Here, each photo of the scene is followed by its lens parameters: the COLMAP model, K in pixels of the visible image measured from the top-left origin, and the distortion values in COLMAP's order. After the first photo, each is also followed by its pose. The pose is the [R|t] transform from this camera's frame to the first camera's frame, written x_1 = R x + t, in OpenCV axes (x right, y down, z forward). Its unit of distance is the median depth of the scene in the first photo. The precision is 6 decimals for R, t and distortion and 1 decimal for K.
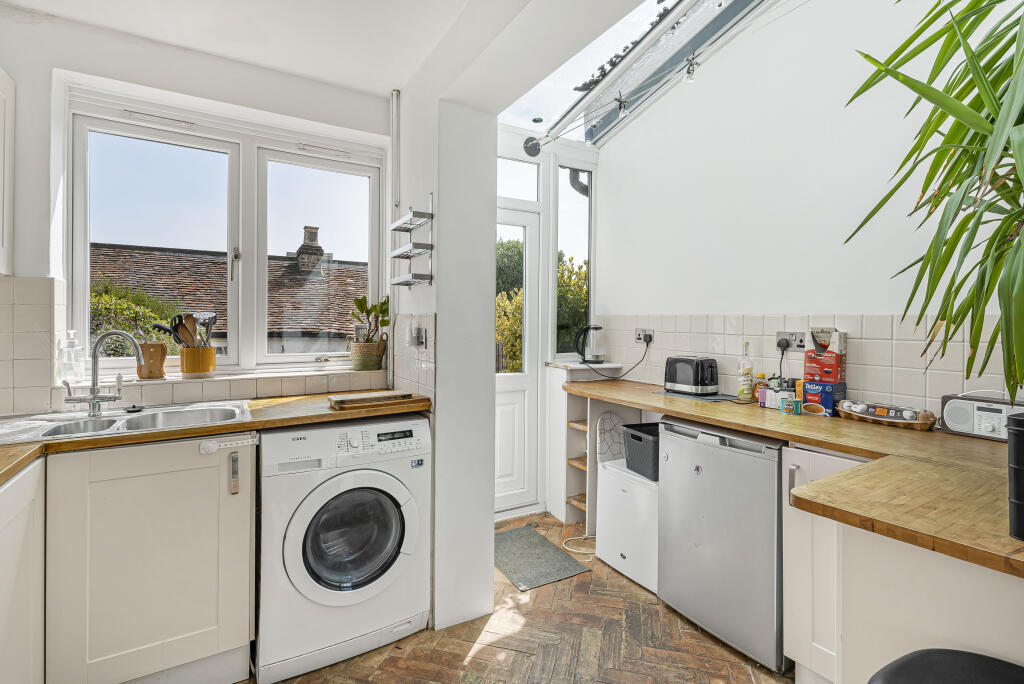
lens RADIAL K [[485.4, 0, 514.7], [0, 485.4, 317.2], [0, 0, 1]] dist [-0.000259, -0.000338]
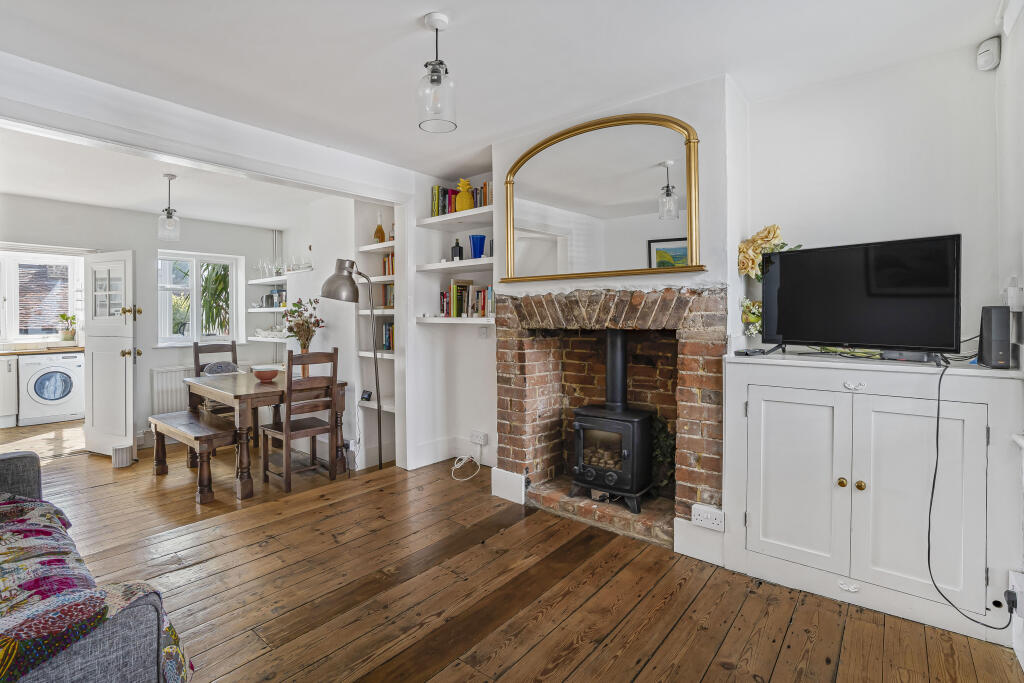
lens RADIAL K [[485.1, 0, 510.6], [0, 485.1, 324.2], [0, 0, 1]] dist [-0.019189, 0.001298]
pose [[0.943623, -0.017230, 0.330572, 0.952417], [0.007888, 0.999531, 0.029583, -0.035277], [-0.330927, -0.025308, 0.943317, -1.914214]]
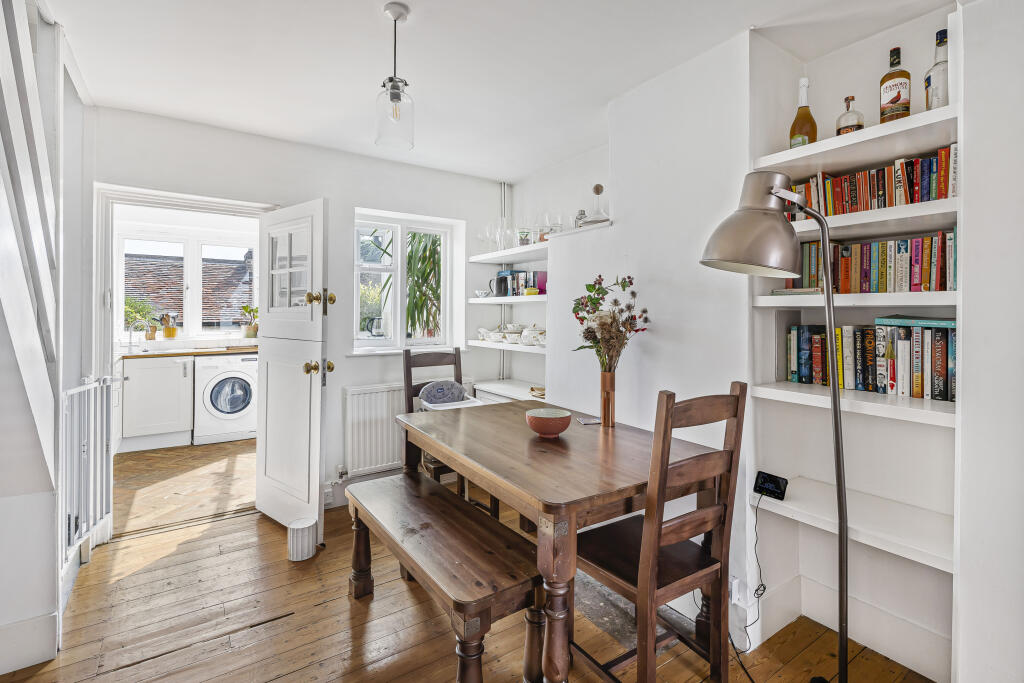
lens RADIAL K [[485.4, 0, 514.7], [0, 485.4, 316.7], [0, 0, 1]] dist [-0.000259, -0.000338]
pose [[0.998269, -0.002984, 0.058735, 0.654255], [0.001882, 0.999821, 0.018801, -0.023853], [-0.058780, -0.018658, 0.998097, -1.077931]]
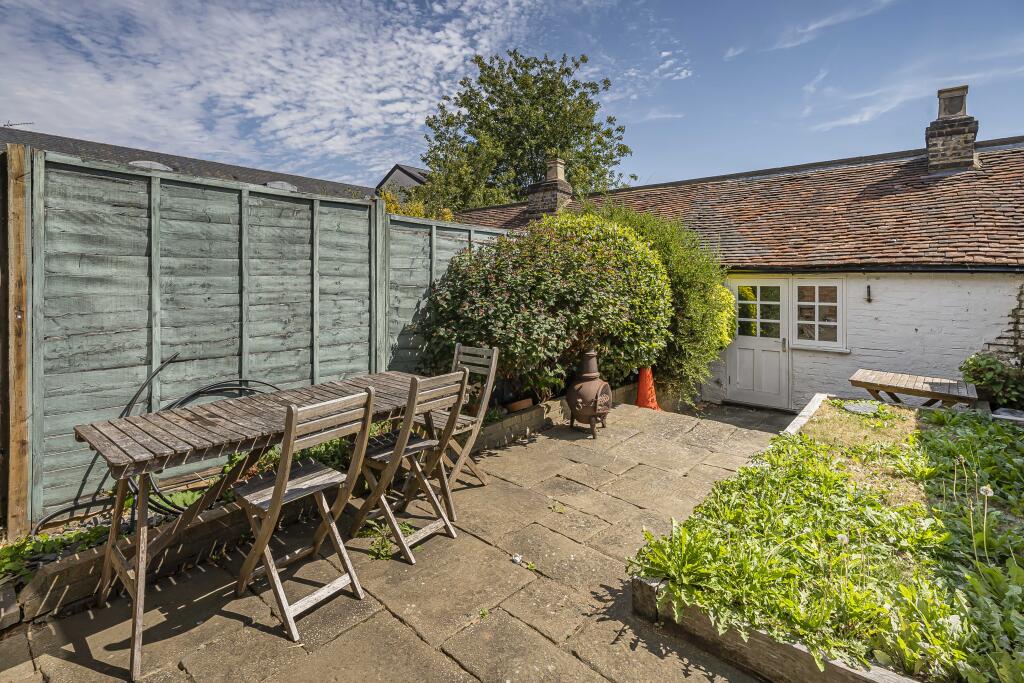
lens RADIAL K [[487.0, 0, 491.5], [0, 487.0, 283.0], [0, 0, 1]] dist [-0.002772, -0.000325]
pose [[0.312729, 0.000214, -0.949842, -0.167881], [0.018439, 0.999810, 0.006296, 0.138250], [0.949663, -0.019484, 0.312666, 1.208329]]
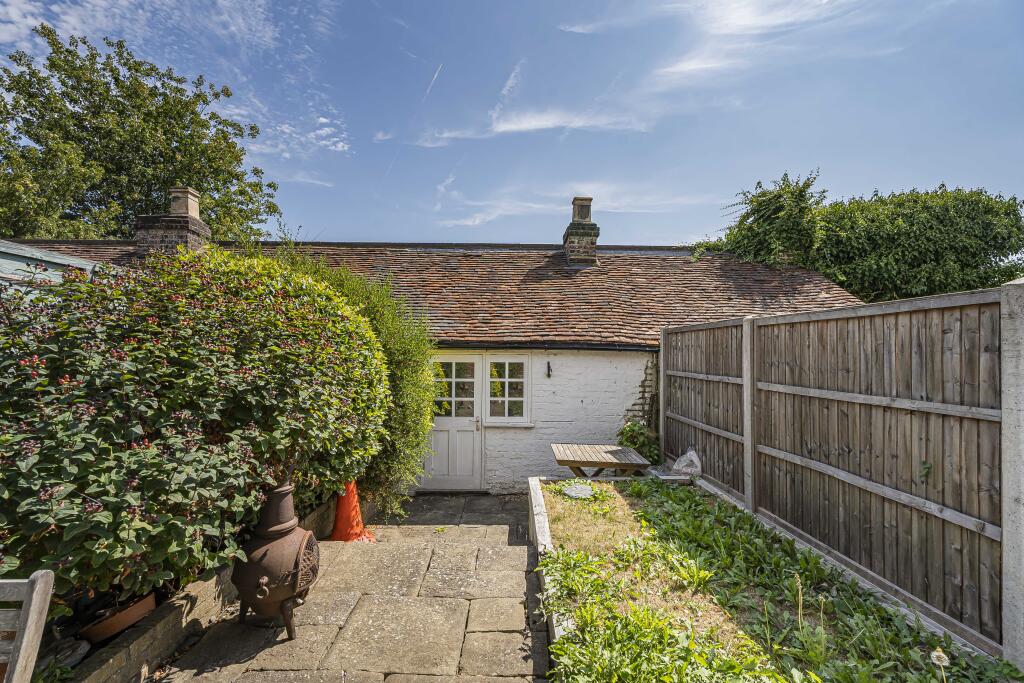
lens RADIAL K [[480.6, 0, 517.4], [0, 480.6, 347.8], [0, 0, 1]] dist [0.003577, -0.000613]
pose [[0.876680, -0.004215, -0.481055, -0.688023], [0.007487, 0.999960, 0.004883, 0.118294], [0.481015, -0.007882, 0.876677, 1.403198]]
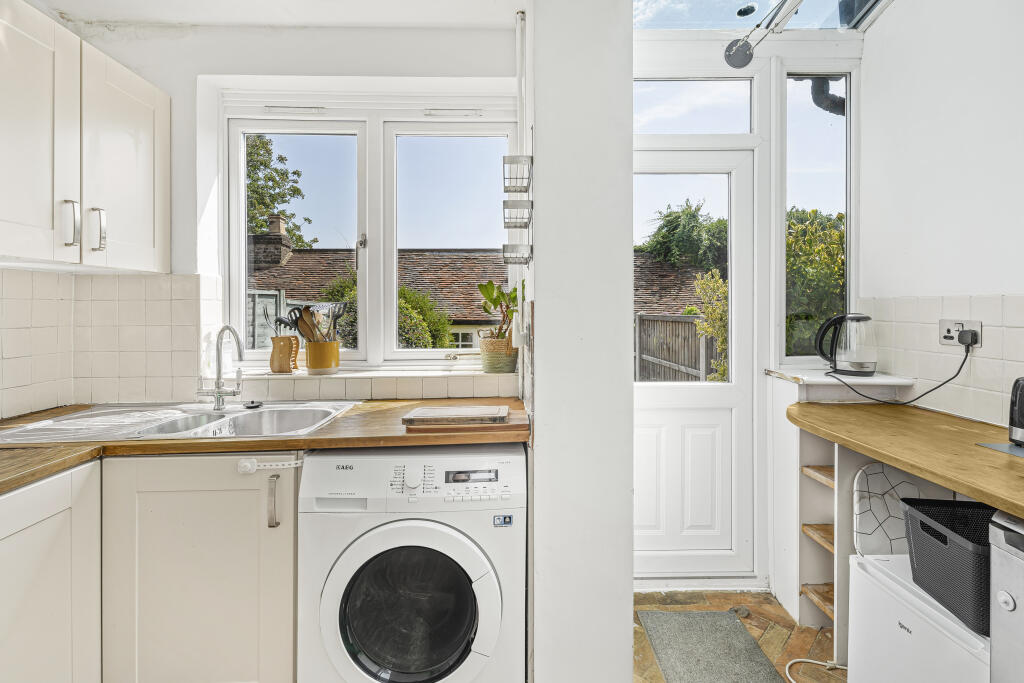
lens RADIAL K [[479.0, 0, 508.3], [0, 479.0, 307.4], [0, 0, 1]] dist [0.000873, 0.000359]
pose [[0.867137, -0.012428, -0.497915, 0.092997], [0.016067, 0.999866, 0.003026, -0.000889], [0.497811, -0.010624, 0.867221, 0.268703]]
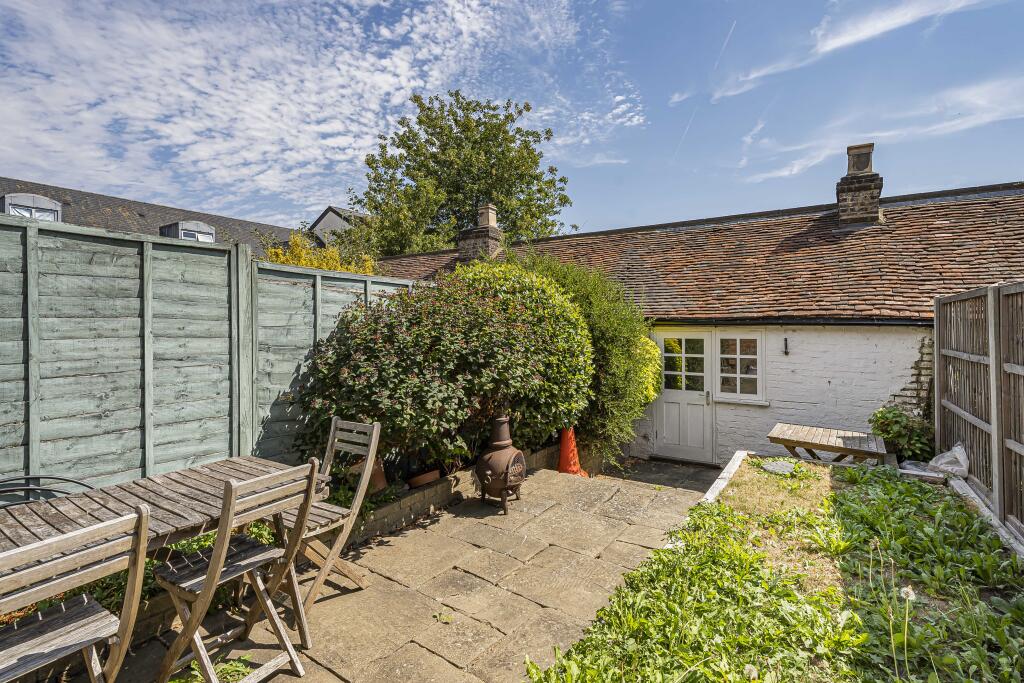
lens RADIAL K [[494.5, 0, 500.8], [0, 494.5, 328.5], [0, 0, 1]] dist [0.002277, 0.000182]
pose [[0.436261, -0.005258, -0.899805, -0.259959], [0.022179, 0.999742, 0.004911, 0.114053], [0.899547, -0.022099, 0.436265, 1.361251]]
